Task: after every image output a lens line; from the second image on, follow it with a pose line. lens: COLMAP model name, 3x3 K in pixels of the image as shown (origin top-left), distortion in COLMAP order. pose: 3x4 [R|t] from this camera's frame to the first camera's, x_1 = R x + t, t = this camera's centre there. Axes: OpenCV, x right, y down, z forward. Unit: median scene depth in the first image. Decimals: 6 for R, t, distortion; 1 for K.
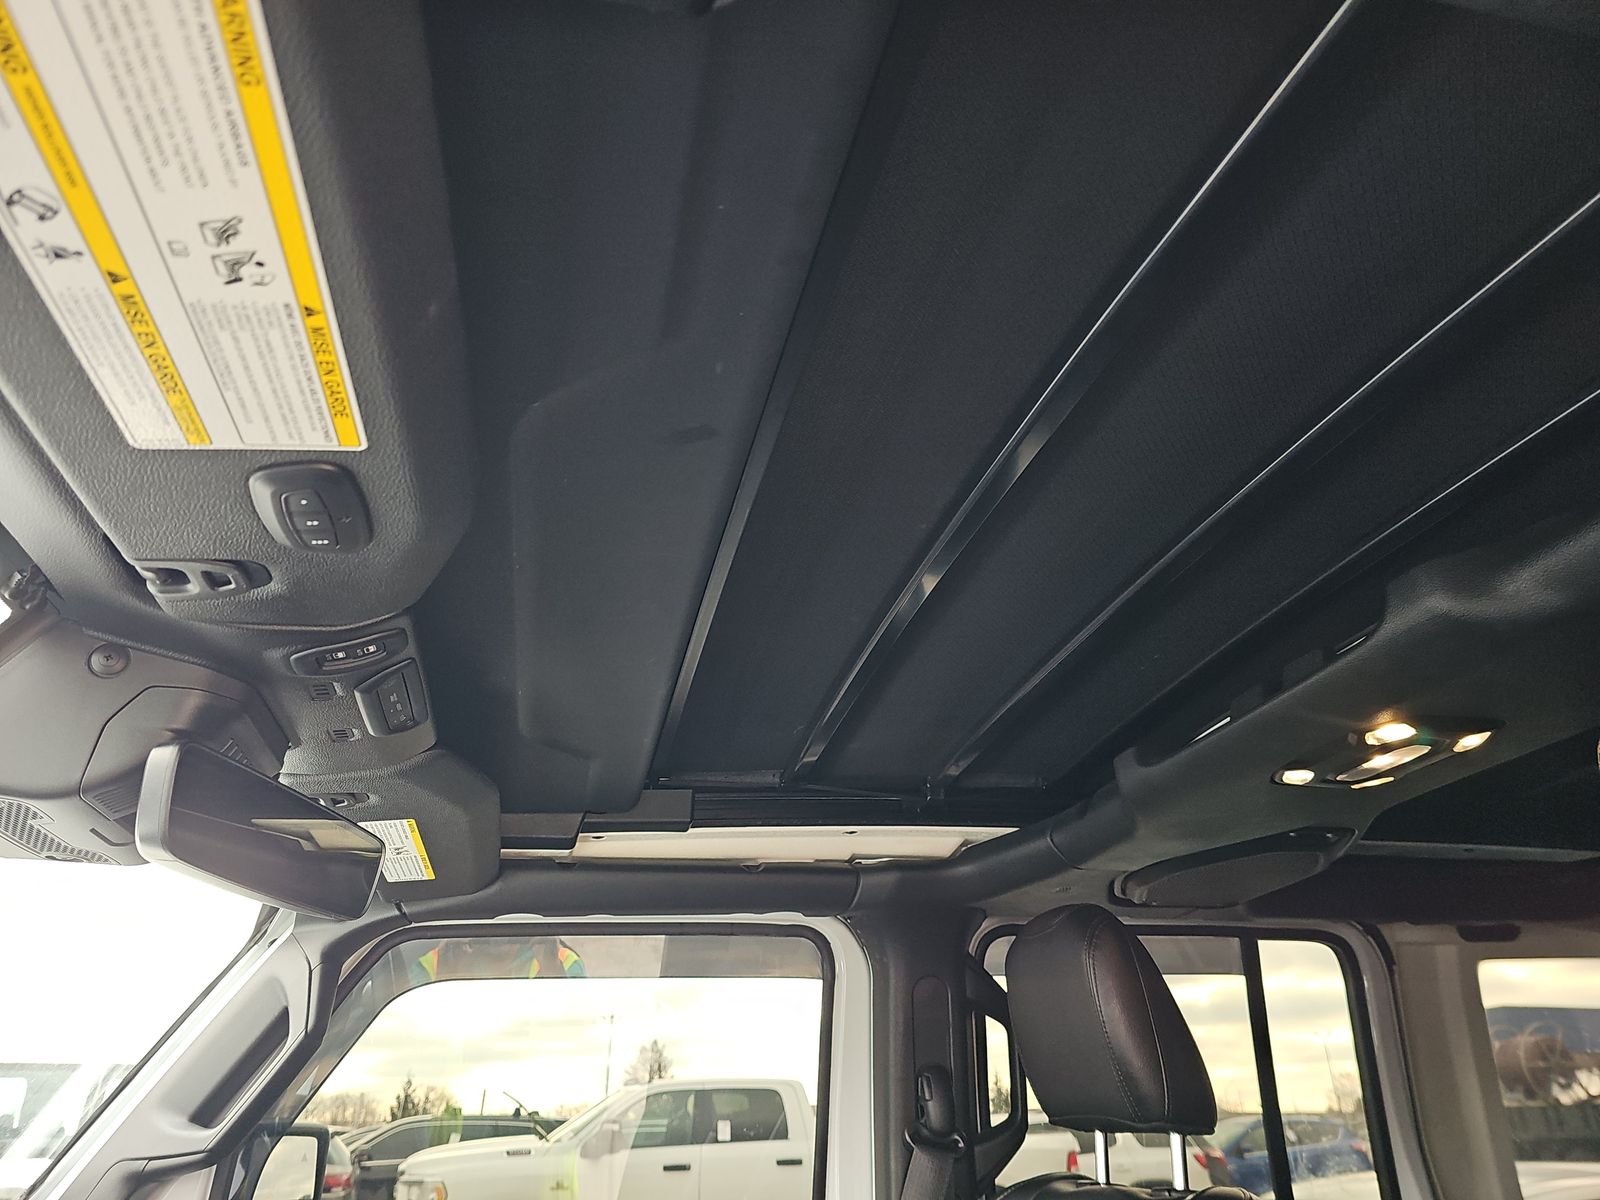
lens RADIAL K [[1063.0, 0, 798.8], [0, 1063.0, 587.6], [0, 0, 1]] dist [0.041792, -0.038503]
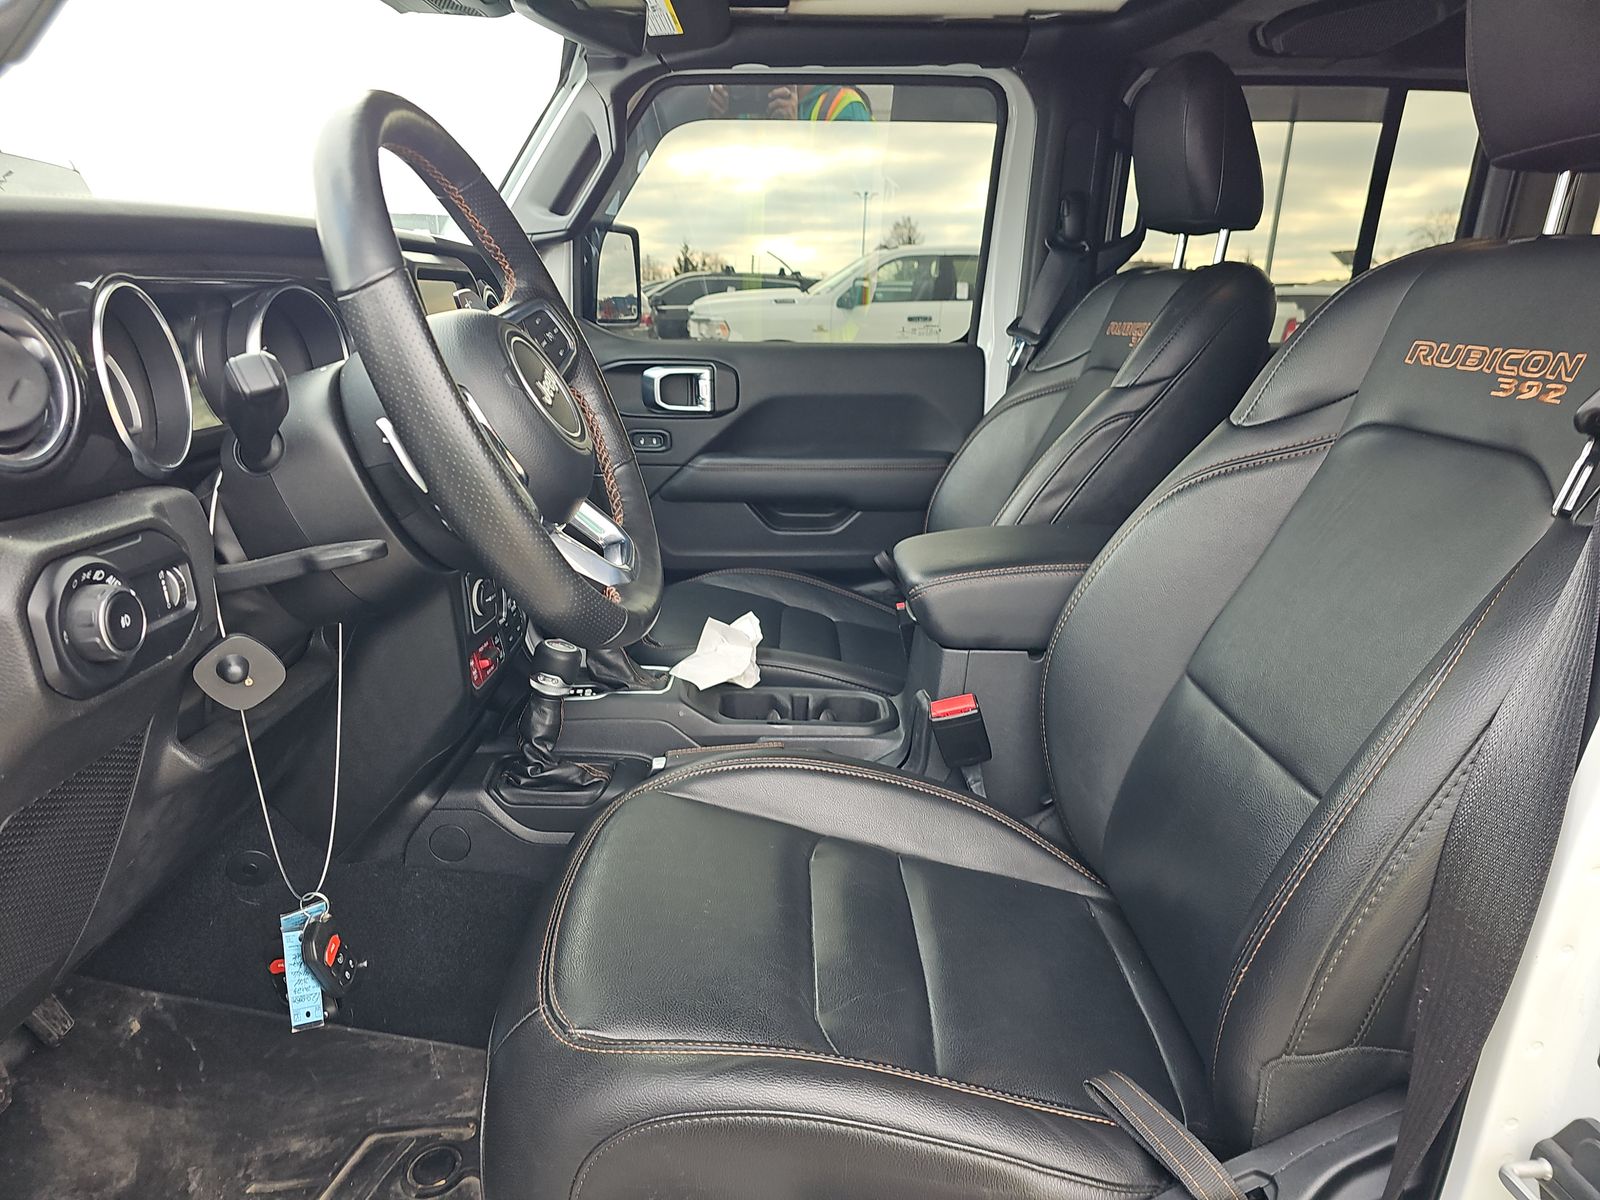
lens RADIAL K [[1063.0, 0, 810.6], [0, 1063.0, 595.8], [0, 0, 1]] dist [0.041792, -0.038503]
pose [[0.977969, 0.091855, -0.187455, 0.089918], [0.058695, 0.740763, 0.669197, -0.063890], [0.200329, -0.665457, 0.719052, -0.274406]]
